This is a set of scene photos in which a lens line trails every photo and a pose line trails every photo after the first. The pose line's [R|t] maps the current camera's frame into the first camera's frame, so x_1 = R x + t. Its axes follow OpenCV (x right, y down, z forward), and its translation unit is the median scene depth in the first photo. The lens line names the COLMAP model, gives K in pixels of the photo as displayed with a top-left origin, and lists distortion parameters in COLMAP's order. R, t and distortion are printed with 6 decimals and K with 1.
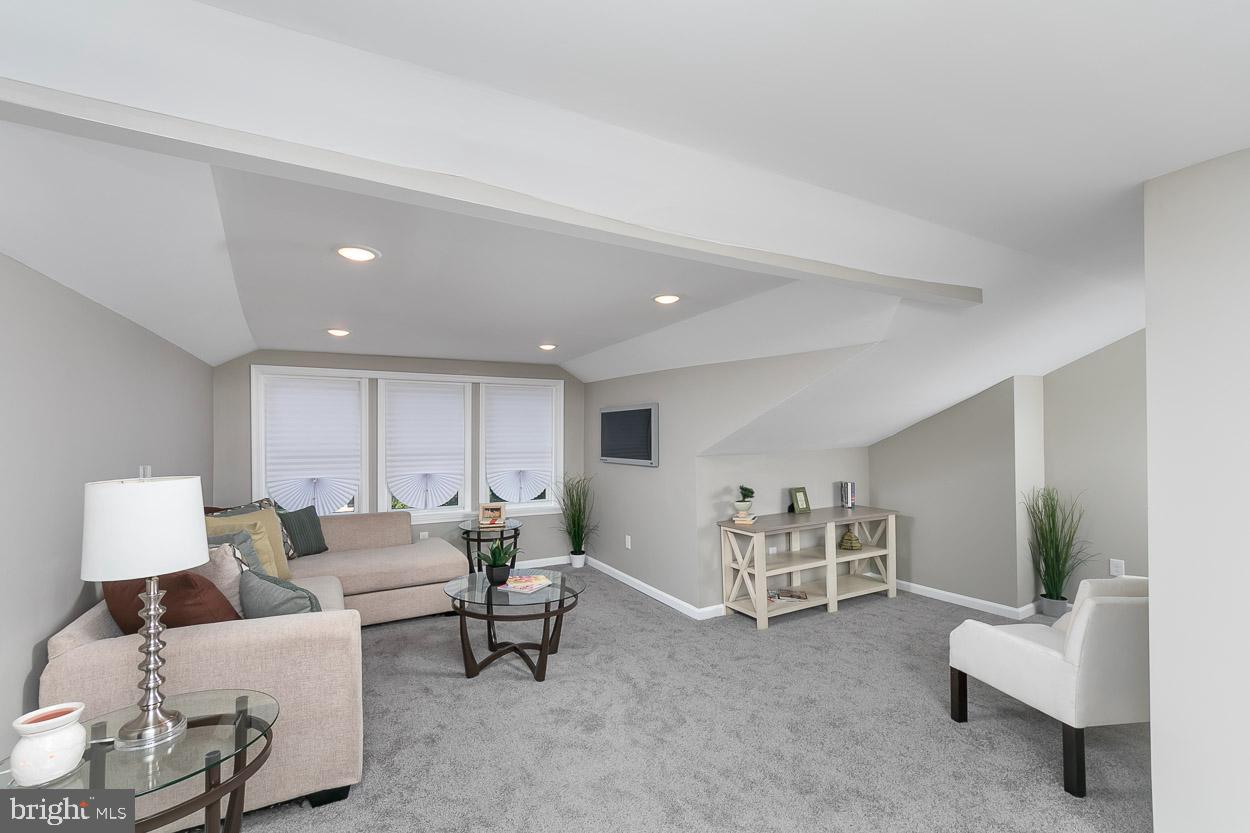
lens RADIAL K [[501.7, 0, 625.0], [0, 501.7, 416.5], [0, 0, 1]] dist [0.001935, -0.000004]
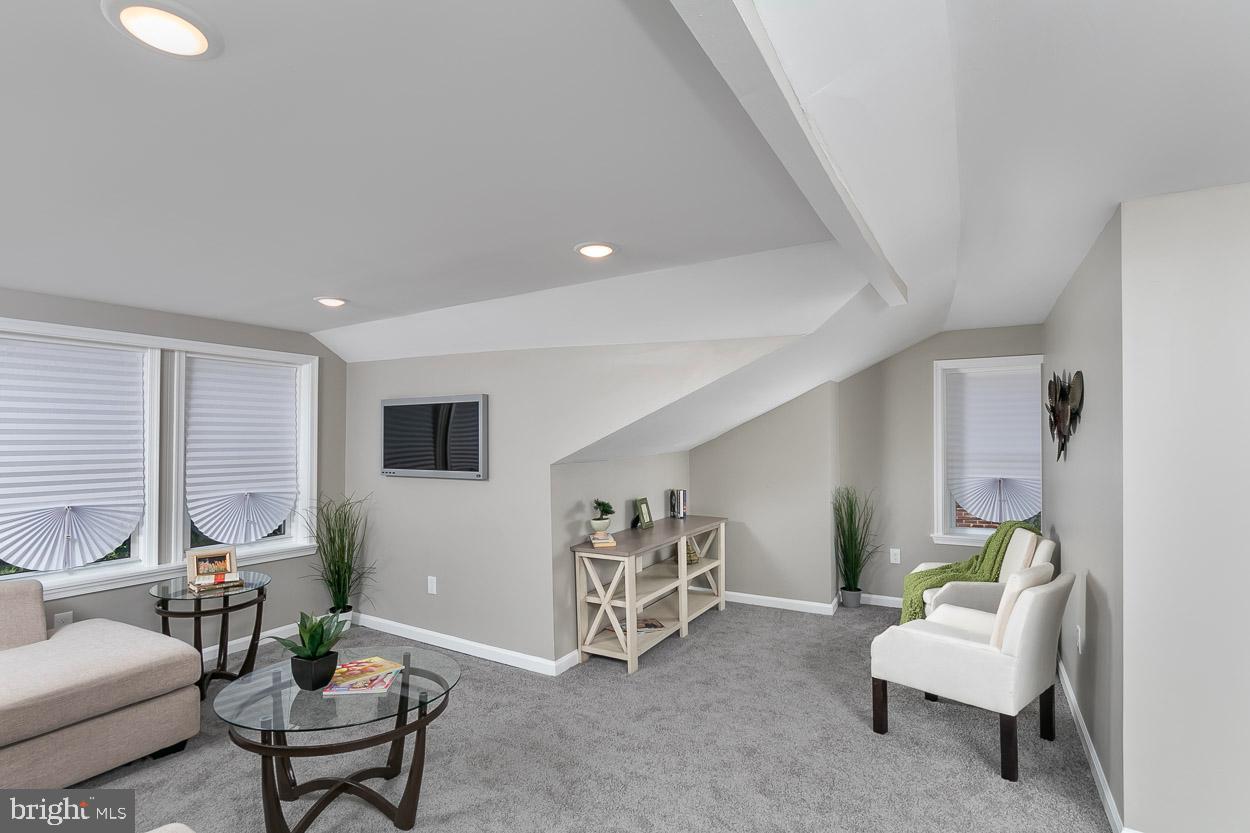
lens RADIAL K [[582.6, 0, 622.9], [0, 582.6, 423.8], [0, 0, 1]] dist [-0.001058, 0.000015]
pose [[0.875520, 0.013246, 0.483000, -0.187227], [-0.017728, 0.999832, 0.004716, 0.010052], [-0.482857, -0.012692, 0.875608, 0.156843]]
